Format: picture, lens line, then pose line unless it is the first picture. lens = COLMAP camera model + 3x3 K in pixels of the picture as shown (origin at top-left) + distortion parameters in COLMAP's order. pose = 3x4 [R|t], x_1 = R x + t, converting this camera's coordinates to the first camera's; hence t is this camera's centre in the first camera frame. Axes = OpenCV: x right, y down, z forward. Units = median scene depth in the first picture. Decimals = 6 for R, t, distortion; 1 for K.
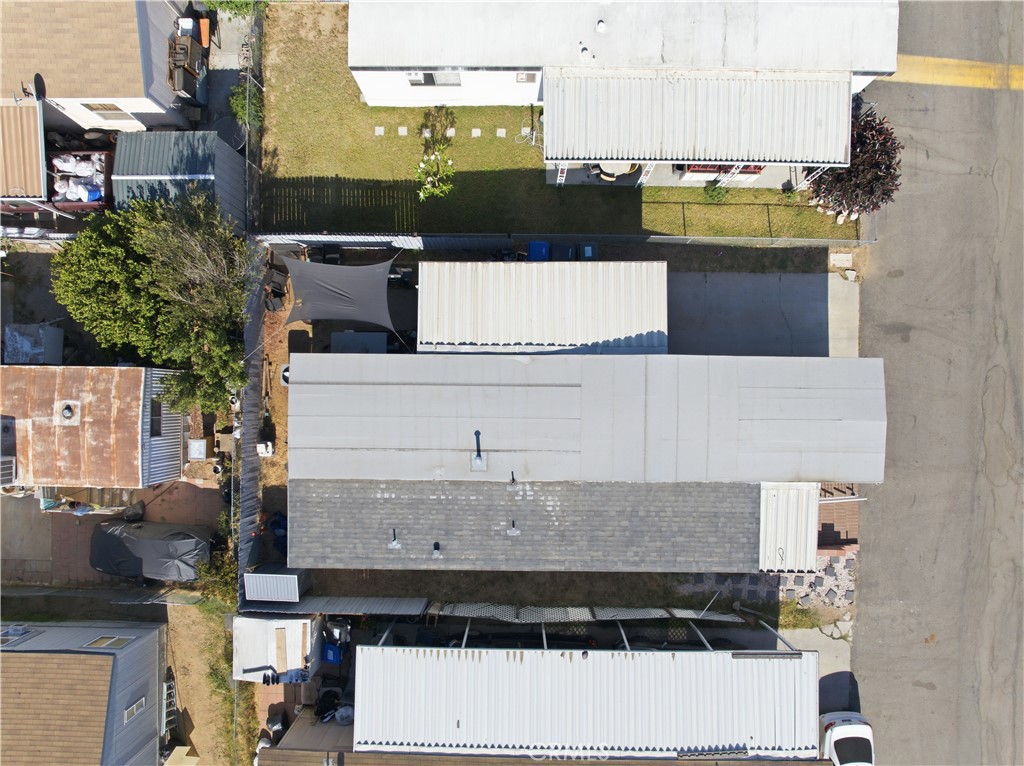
lens RADIAL K [[720.3, 0, 514.8], [0, 720.3, 385.3], [0, 0, 1]] dist [-0.042900, 0.007321]
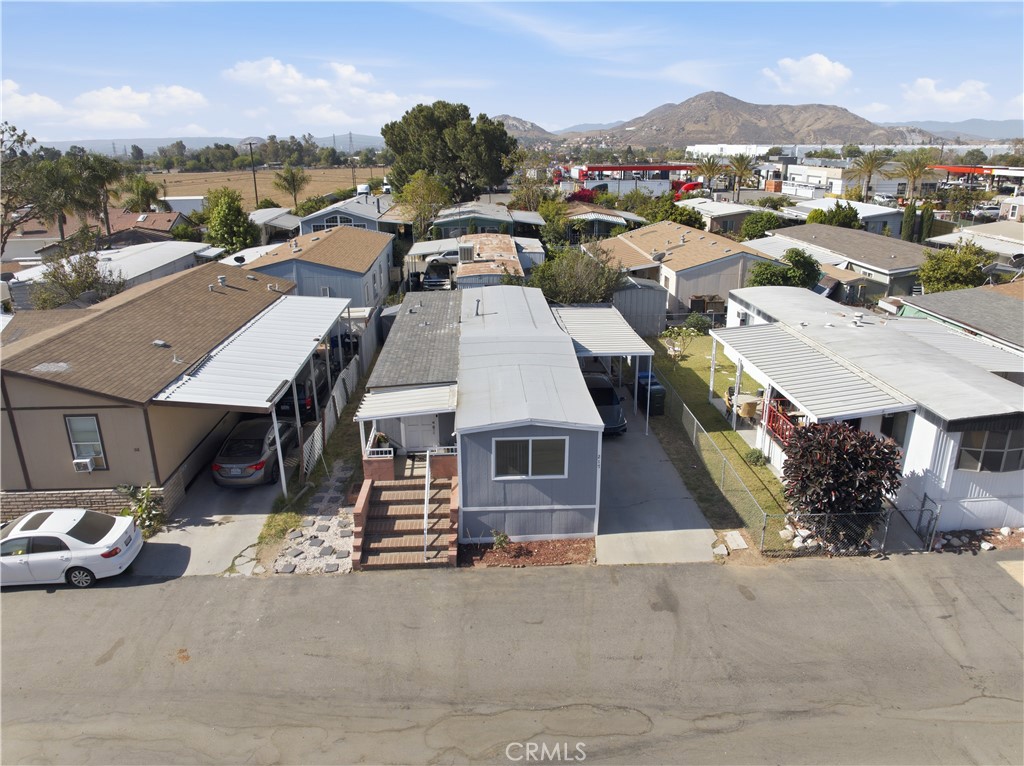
lens RADIAL K [[720.3, 0, 514.8], [0, 720.3, 385.3], [0, 0, 1]] dist [-0.042900, 0.007321]
pose [[0.064338, 0.330596, -0.941577, 1.261193], [-0.997623, 0.044655, -0.052489, 0.106002], [0.024693, 0.942715, 0.332683, 0.660787]]
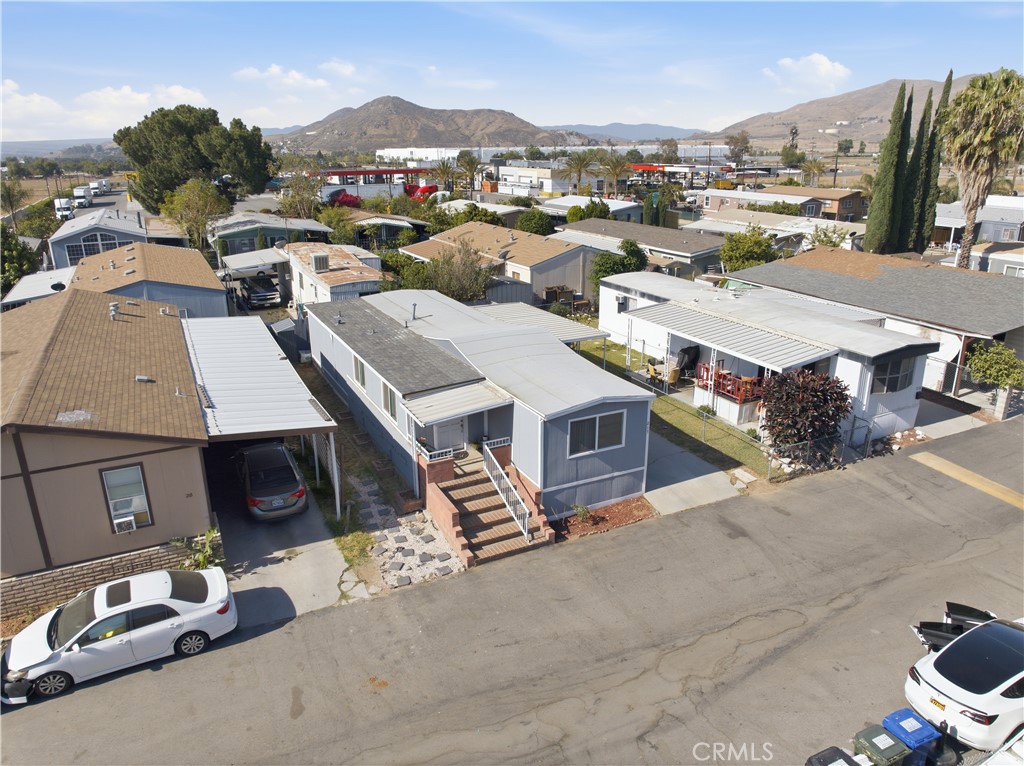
lens RADIAL K [[720.3, 0, 514.8], [0, 720.3, 385.3], [0, 0, 1]] dist [-0.042900, 0.007321]
pose [[0.461627, 0.290692, -0.838092, 1.214839], [-0.886906, 0.169651, -0.429670, 0.536379], [0.017281, 0.941656, 0.336132, 0.645717]]
